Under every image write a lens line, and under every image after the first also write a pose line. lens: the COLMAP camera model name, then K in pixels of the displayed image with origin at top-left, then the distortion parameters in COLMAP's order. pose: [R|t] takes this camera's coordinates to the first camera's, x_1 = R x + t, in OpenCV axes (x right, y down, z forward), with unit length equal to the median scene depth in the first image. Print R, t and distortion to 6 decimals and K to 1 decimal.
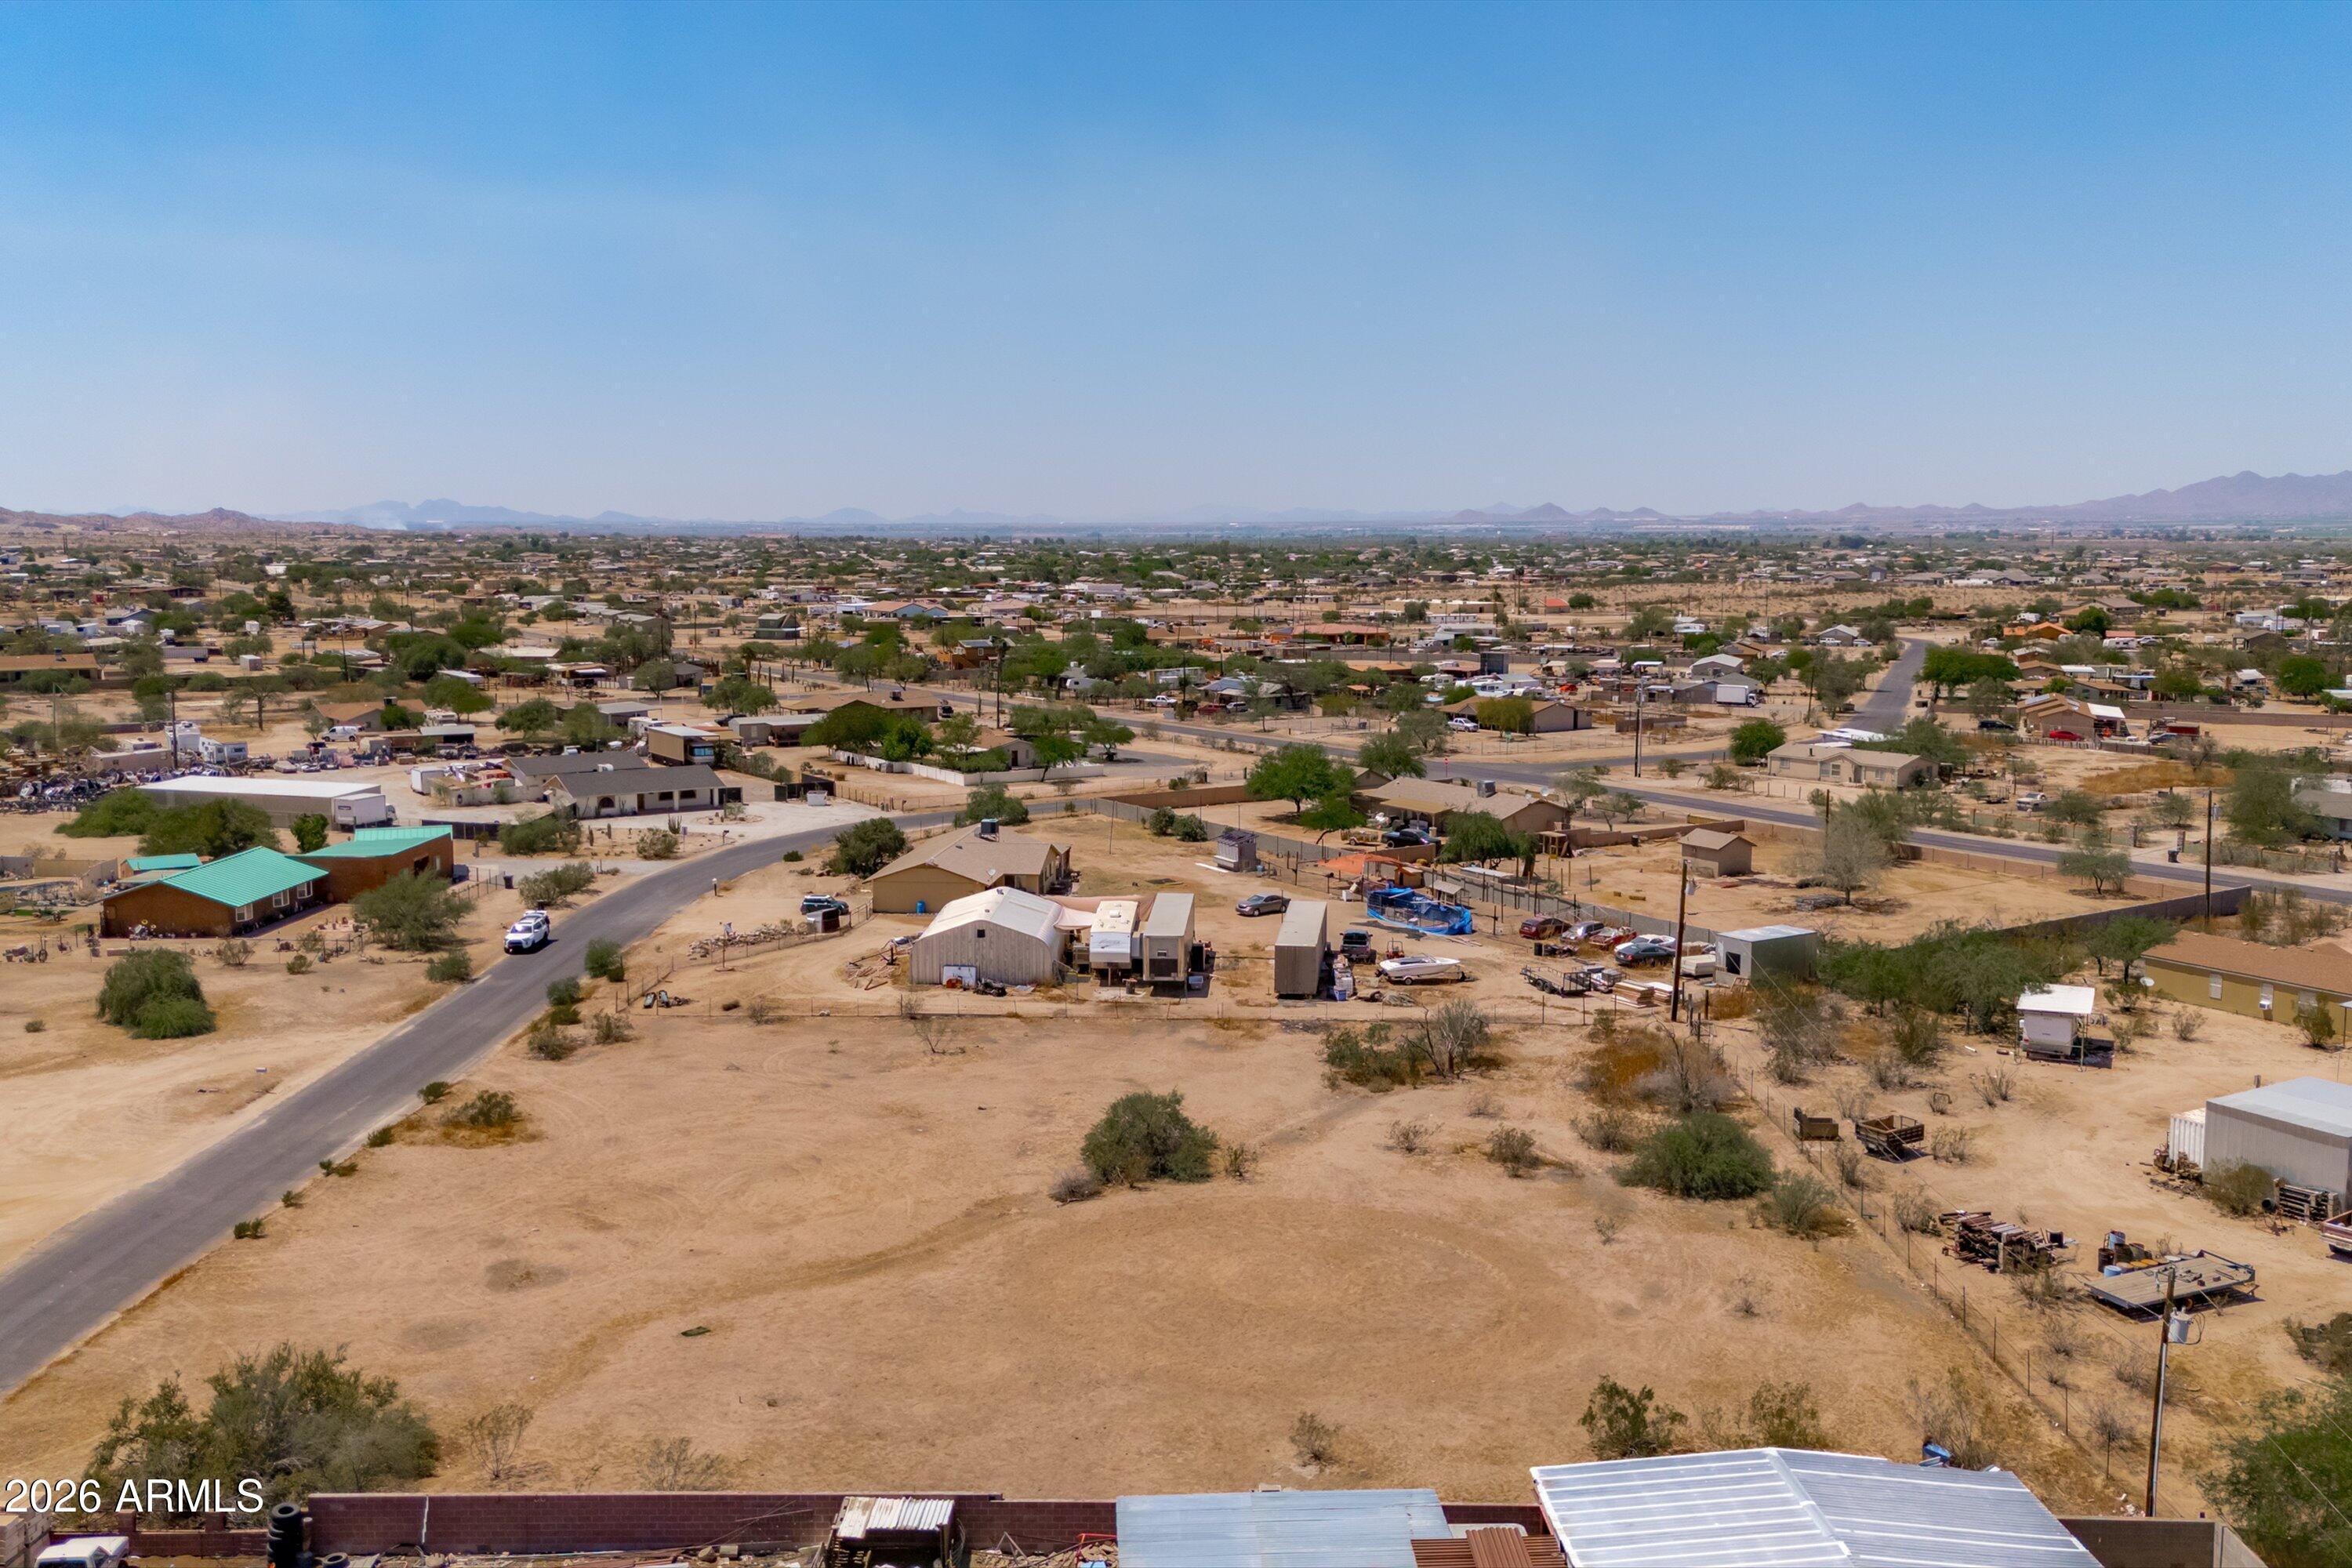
lens RADIAL K [[2035.4, 0, 1176.0], [0, 2035.4, 784.0], [0, 0, 1]] dist [0.125334, -0.140029]
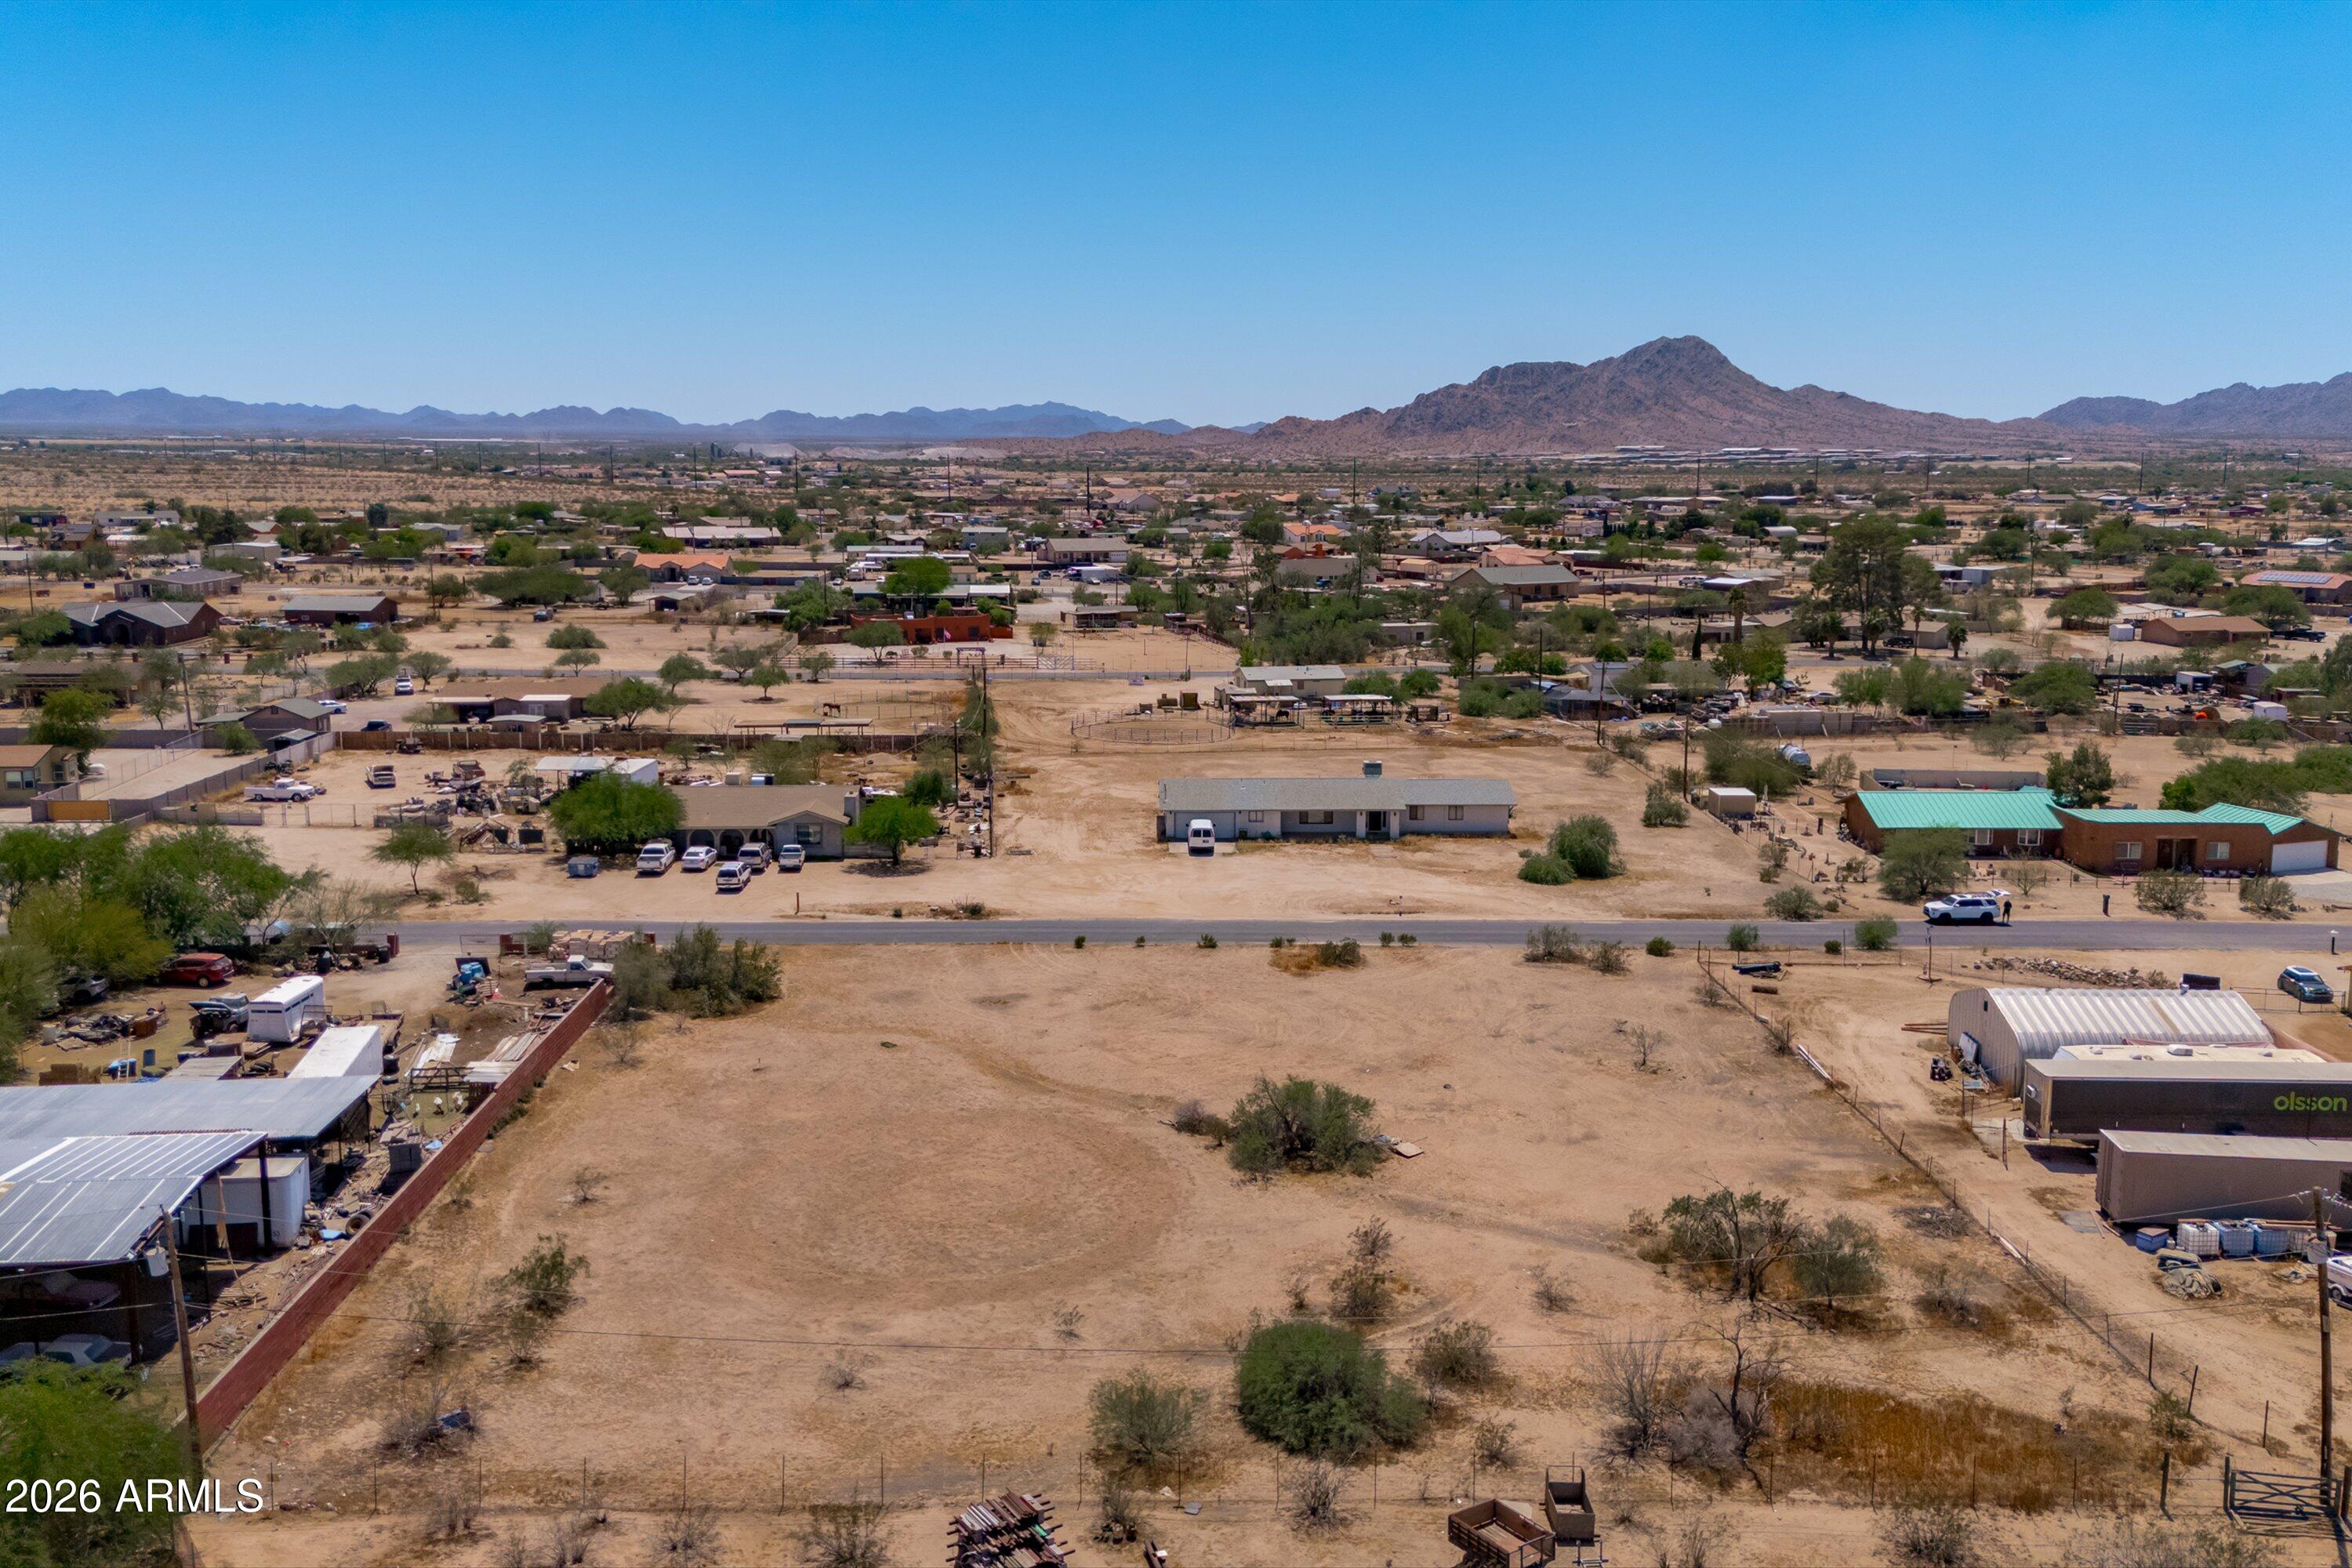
lens RADIAL K [[2035.4, 0, 1176.0], [0, 2035.4, 784.0], [0, 0, 1]] dist [0.125334, -0.140029]
pose [[0.039284, 0.164249, -0.985636, 0.733664], [-0.128906, 0.978988, 0.158004, -0.106447], [0.990878, 0.120847, 0.059632, 0.687555]]
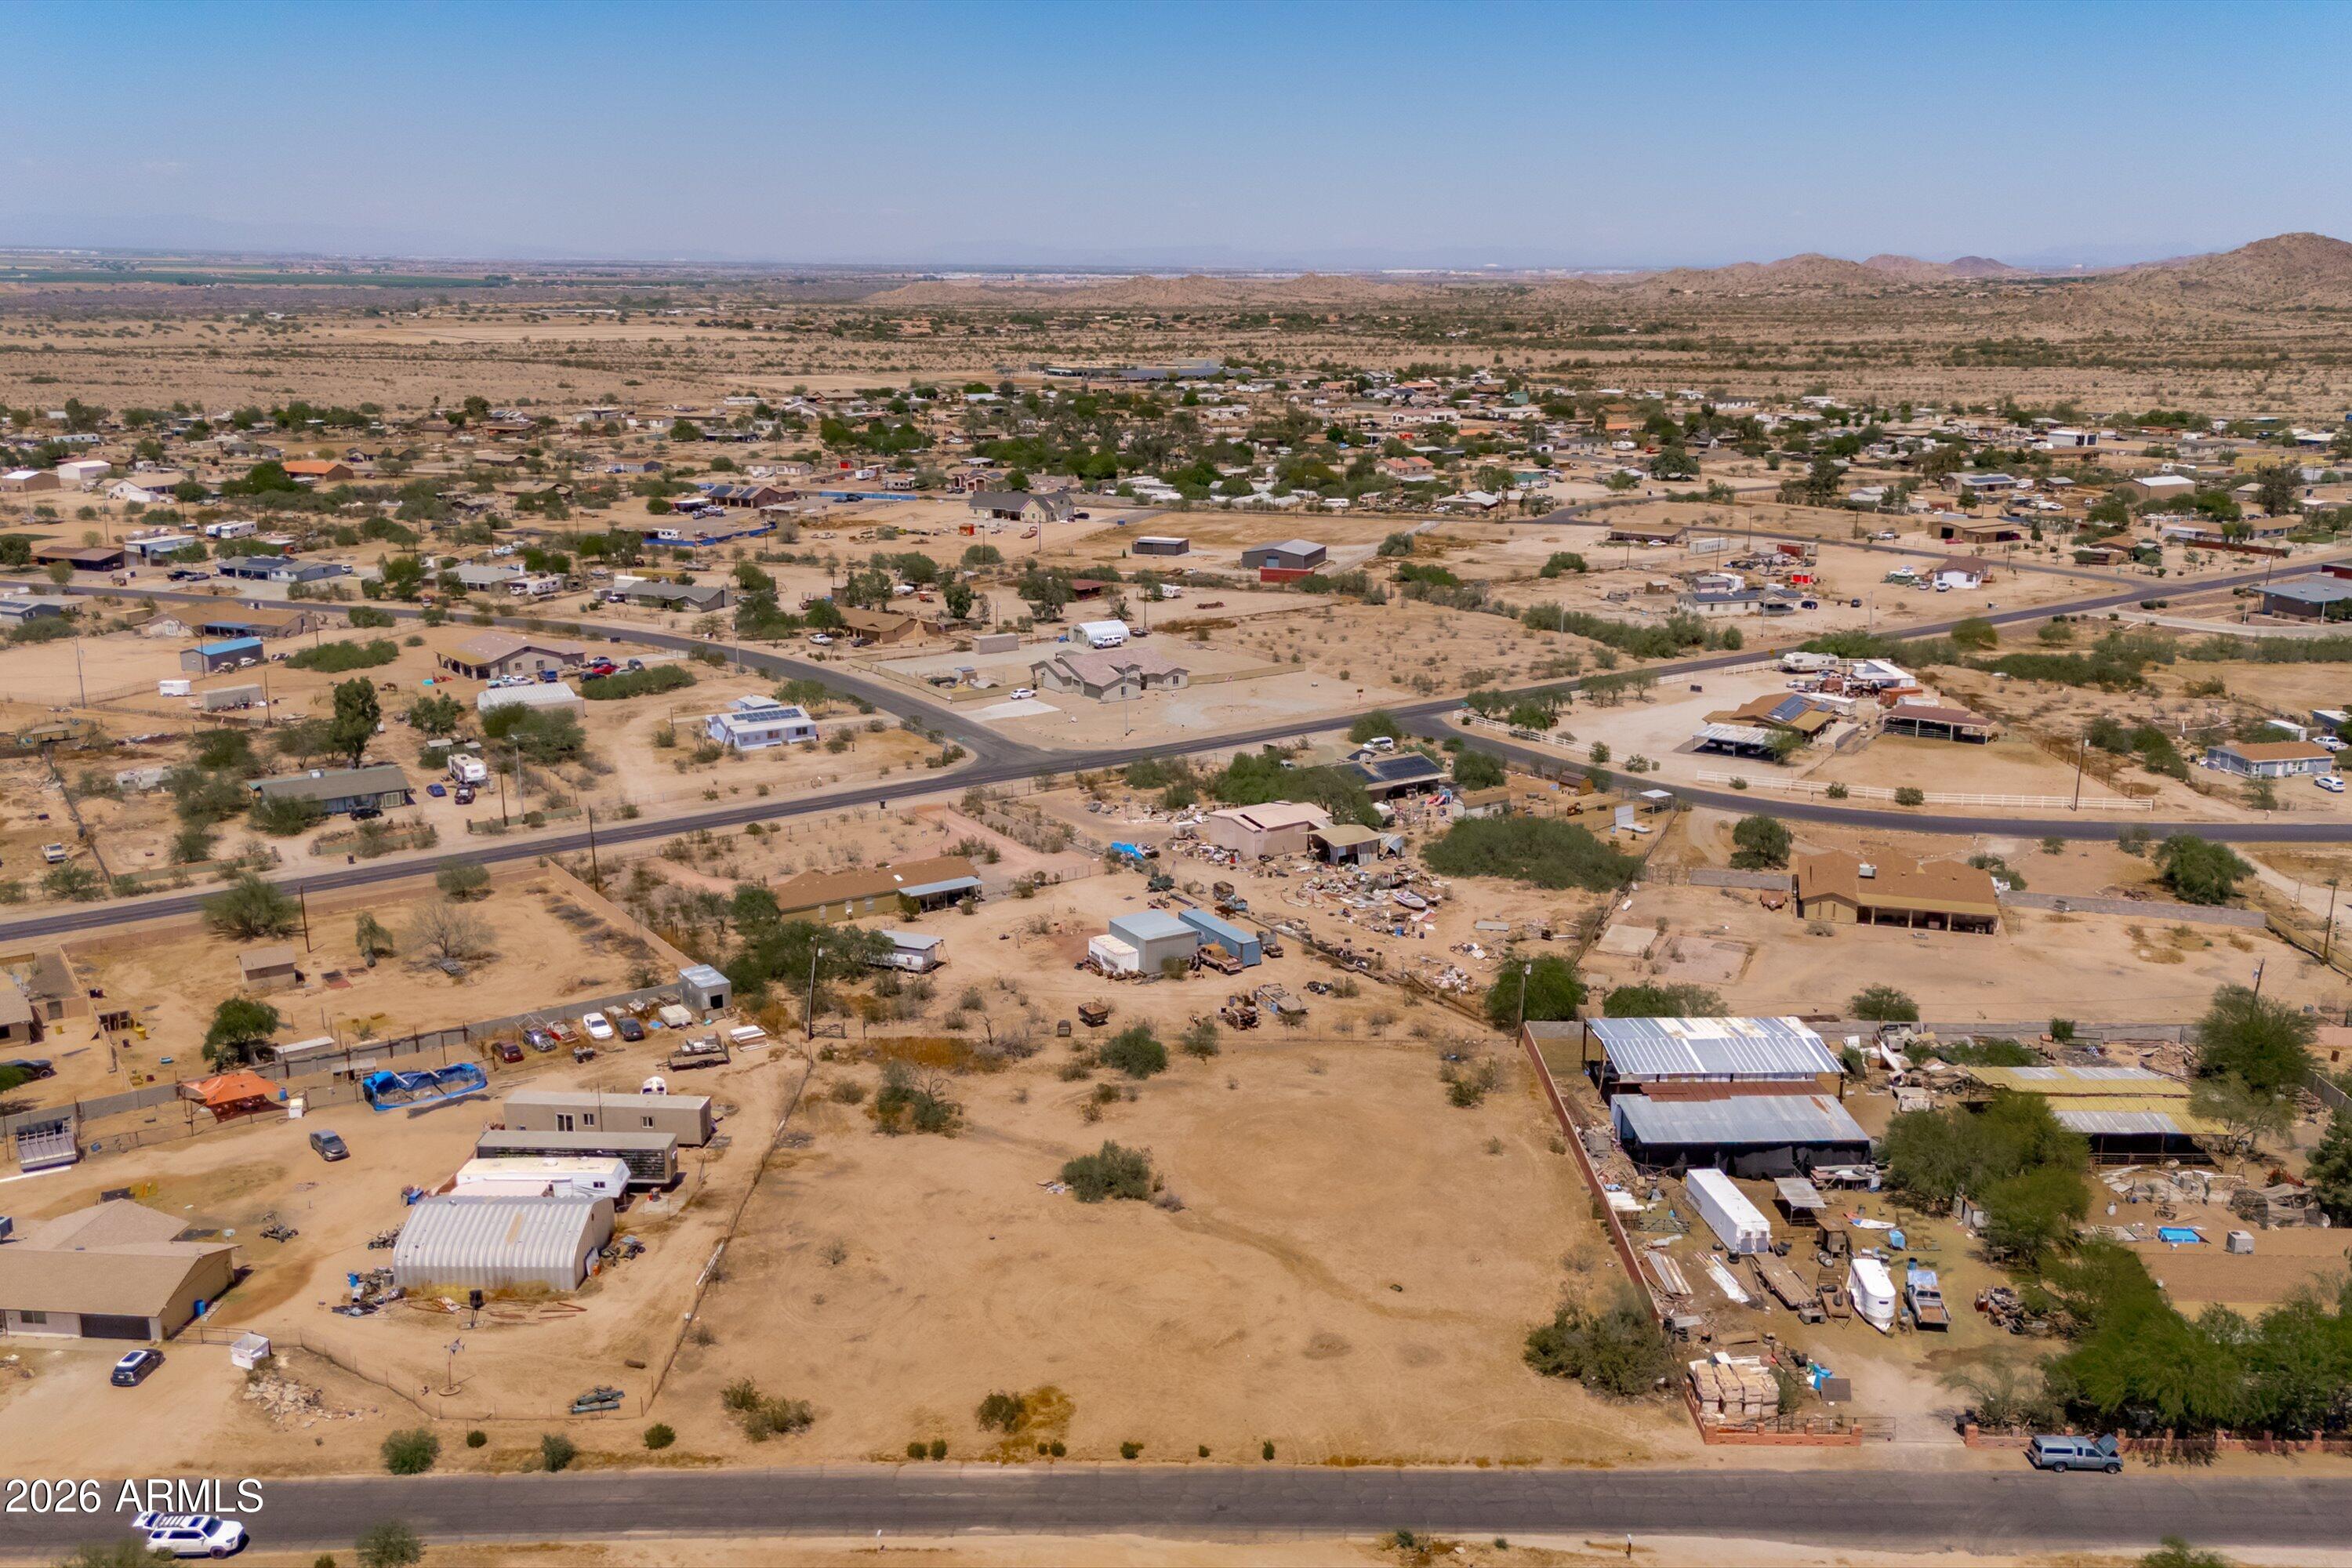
lens RADIAL K [[2035.4, 0, 1176.0], [0, 2035.4, 784.0], [0, 0, 1]] dist [0.125334, -0.140029]
pose [[-0.010490, -0.248216, 0.968648, -1.224098], [0.122935, 0.961032, 0.247596, -0.423519], [-0.992359, 0.121678, 0.020433, 0.695905]]
